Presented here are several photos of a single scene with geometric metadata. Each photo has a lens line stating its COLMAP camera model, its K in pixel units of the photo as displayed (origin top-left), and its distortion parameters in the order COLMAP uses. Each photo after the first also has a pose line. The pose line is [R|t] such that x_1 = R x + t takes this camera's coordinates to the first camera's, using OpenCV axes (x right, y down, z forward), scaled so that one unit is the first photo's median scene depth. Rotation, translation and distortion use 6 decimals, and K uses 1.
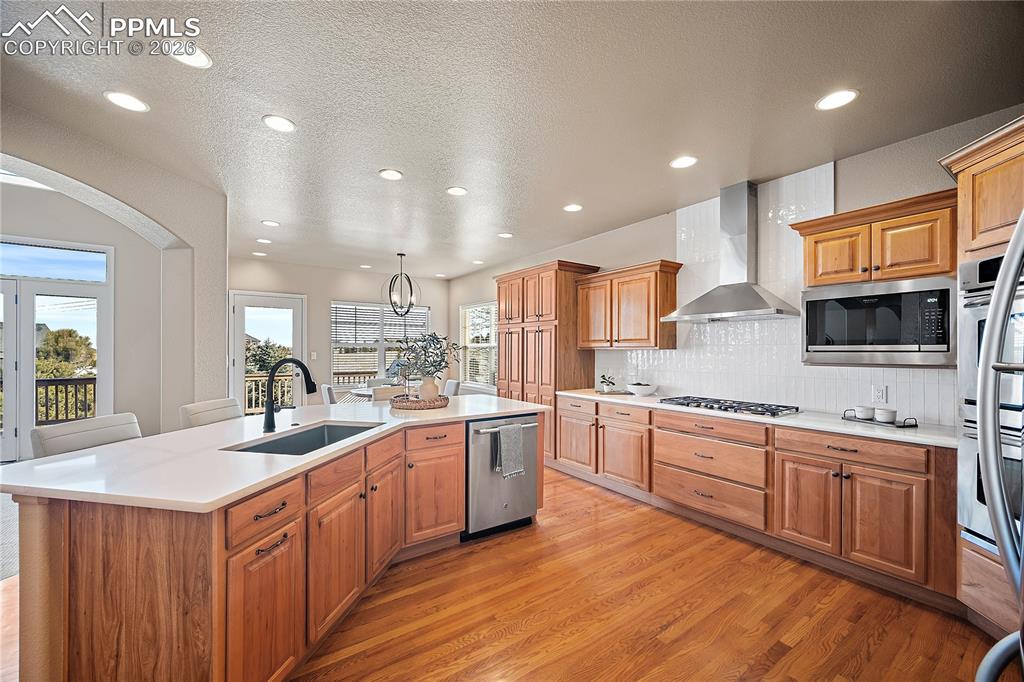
lens RADIAL K [[405.1, 0, 490.3], [0, 405.1, 351.9], [0, 0, 1]] dist [-0.002382, -0.000435]
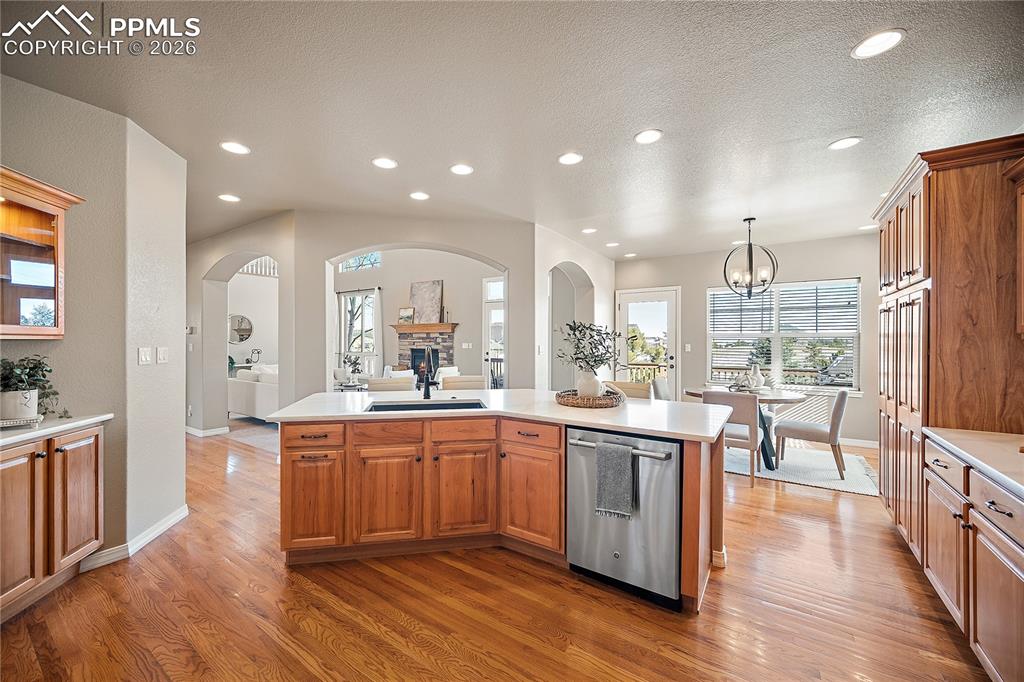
lens RADIAL K [[405.1, 0, 514.1], [0, 405.1, 342.1], [0, 0, 1]] dist [-0.002382, -0.000435]
pose [[0.377937, 0.002125, -0.925829, 0.702666], [-0.007177, 0.999974, -0.000634, 0.000319], [0.925804, 0.006885, 0.377942, 0.607670]]
